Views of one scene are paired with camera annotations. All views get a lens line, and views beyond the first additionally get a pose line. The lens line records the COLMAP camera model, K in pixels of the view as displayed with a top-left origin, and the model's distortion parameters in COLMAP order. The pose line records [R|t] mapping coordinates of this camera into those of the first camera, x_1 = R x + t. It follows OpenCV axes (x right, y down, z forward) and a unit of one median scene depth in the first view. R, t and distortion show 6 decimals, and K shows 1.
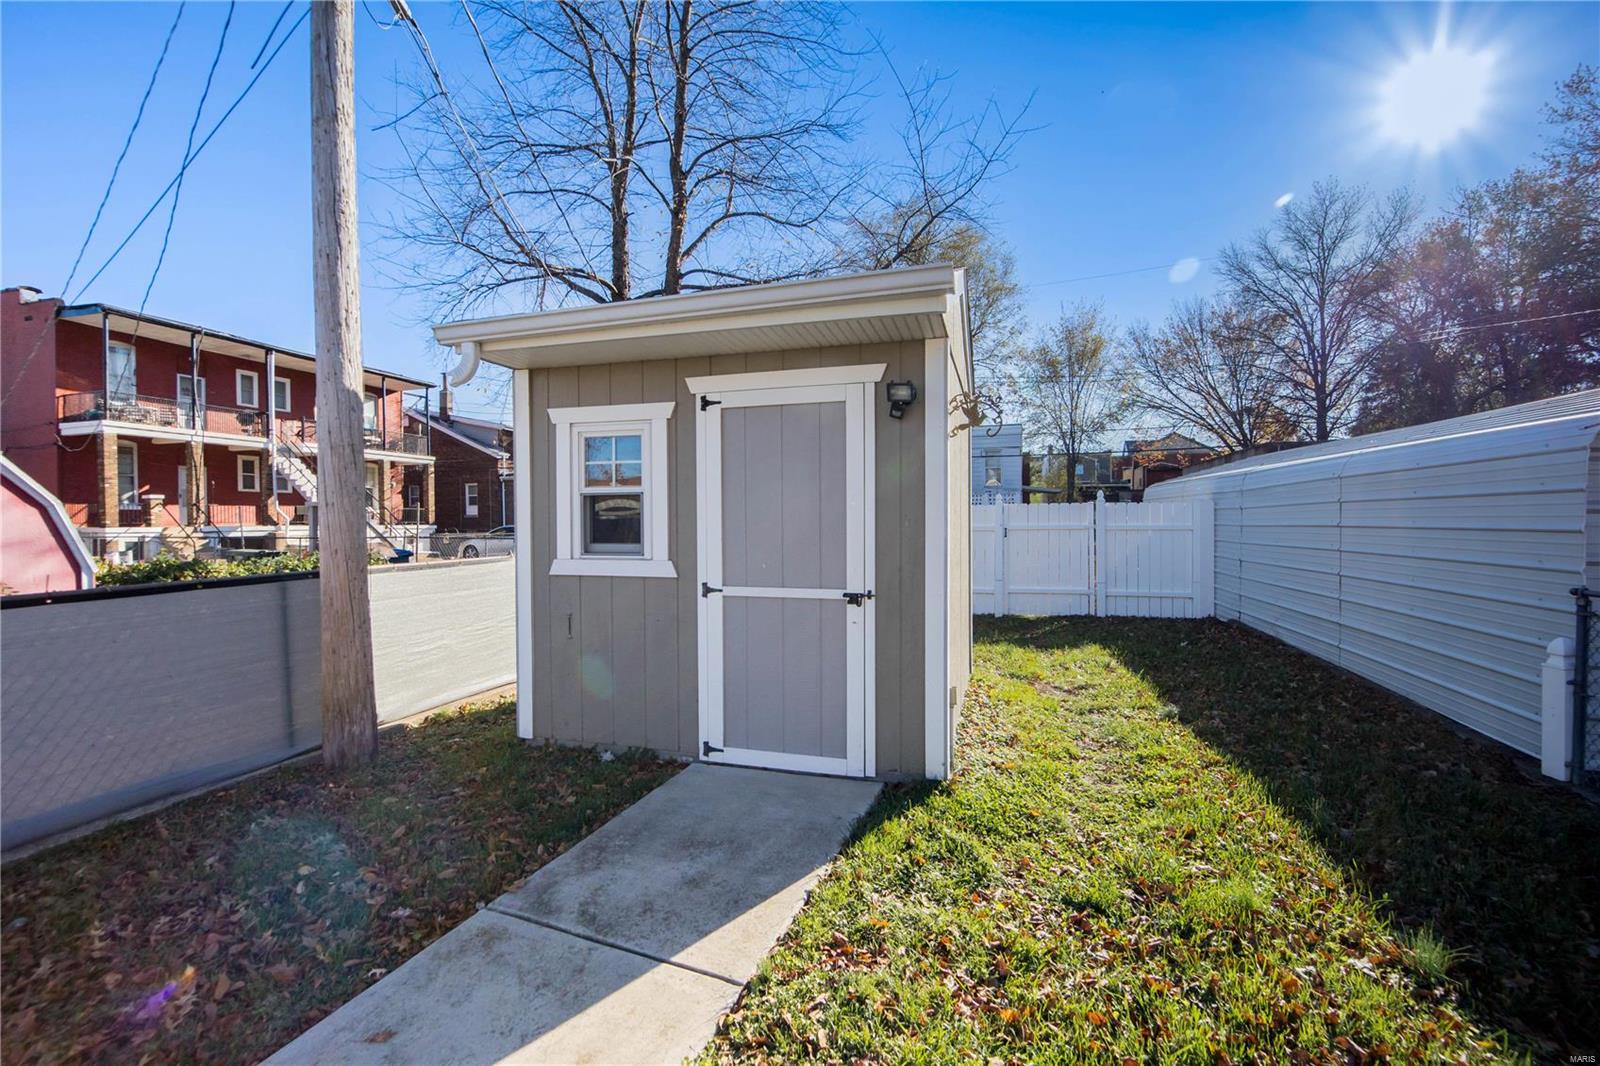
lens RADIAL K [[651.7, 0, 814.6], [0, 651.7, 537.0], [0, 0, 1]] dist [-0.022901, -0.001096]
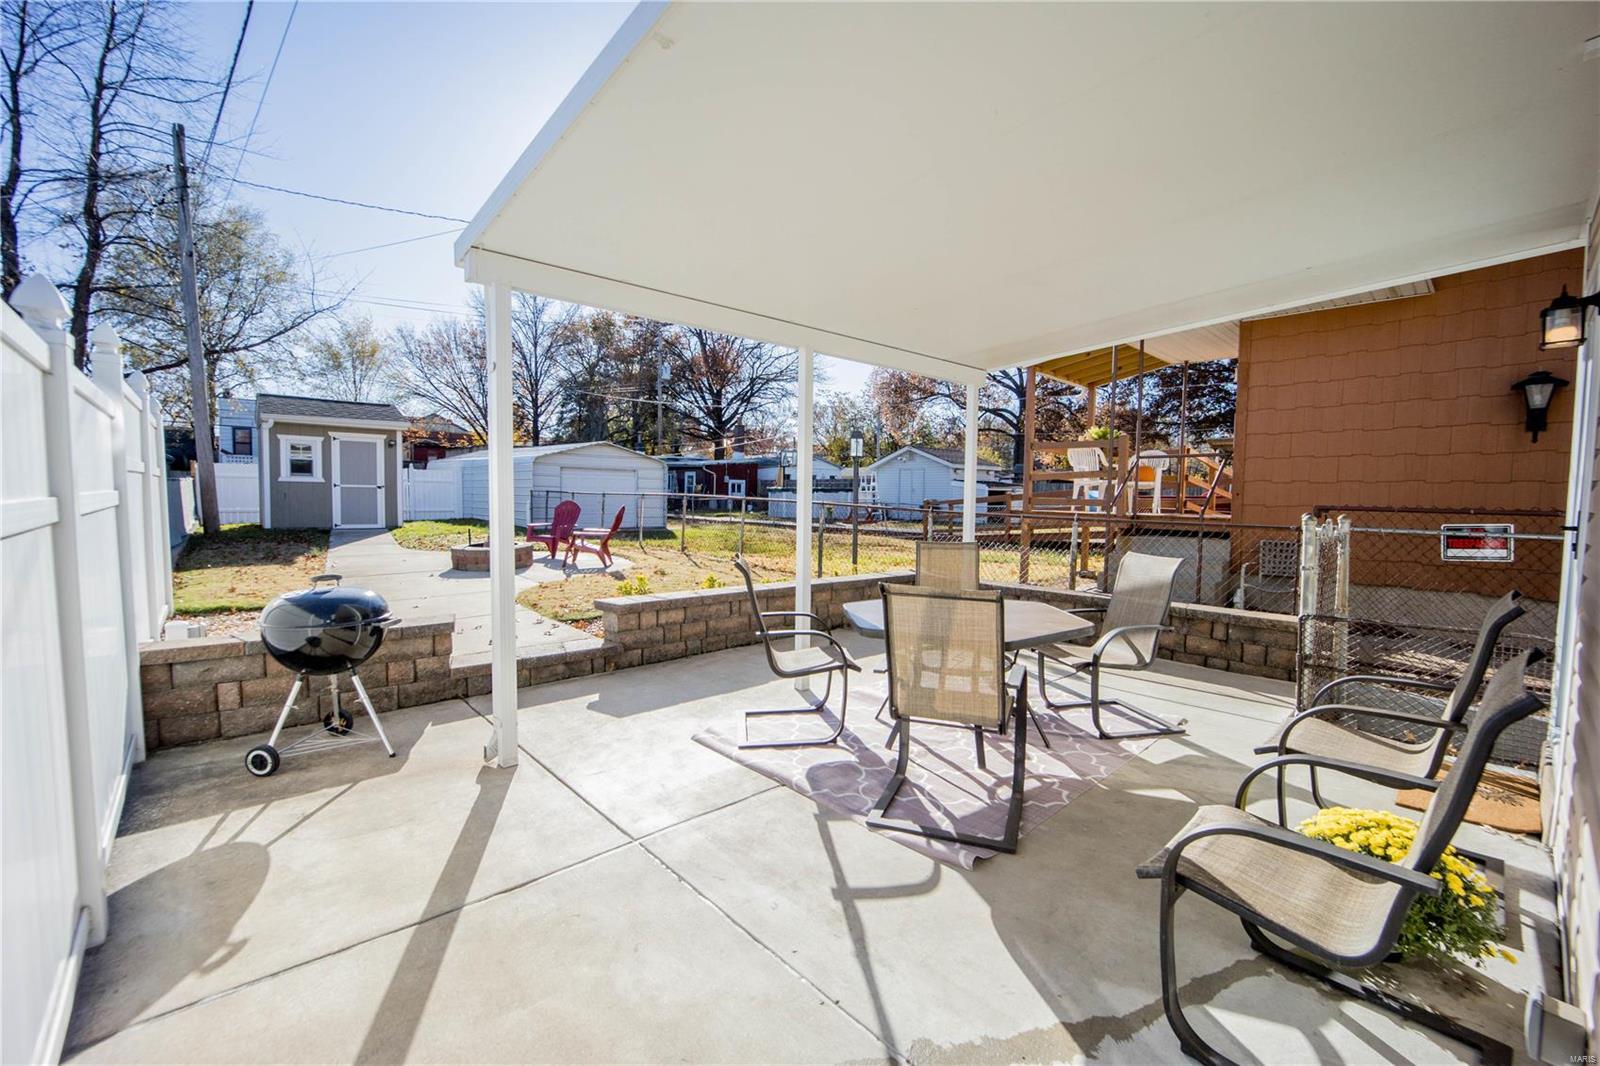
lens RADIAL K [[651.7, 0, 812.2], [0, 651.7, 523.2], [0, 0, 1]] dist [-0.022901, -0.001096]
pose [[0.508709, -0.028123, 0.860479, -0.200221], [0.012402, 0.999602, 0.025339, 0.024134], [-0.860849, -0.002219, 0.508855, -0.340697]]
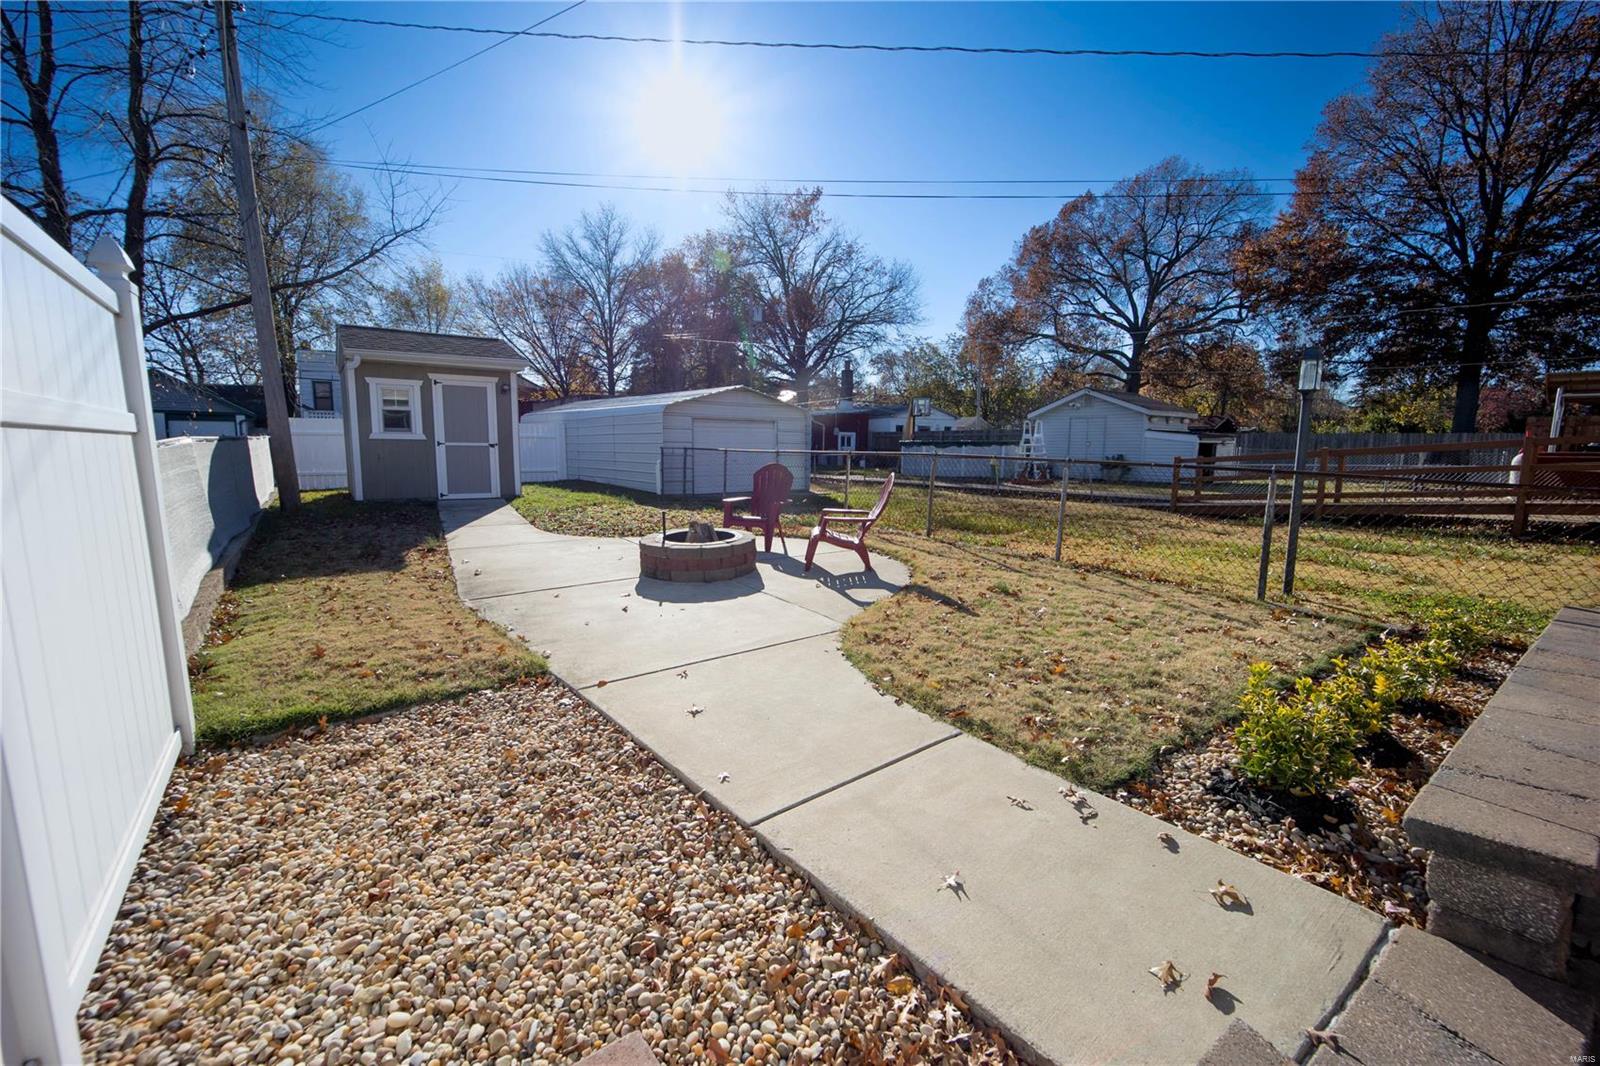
lens RADIAL K [[651.7, 0, 802.0], [0, 651.7, 522.3], [0, 0, 1]] dist [-0.022901, -0.001096]
pose [[0.586704, -0.087379, 0.805074, -0.158828], [0.018326, 0.995340, 0.094674, 0.018686], [-0.809594, -0.040792, 0.585571, -0.211548]]
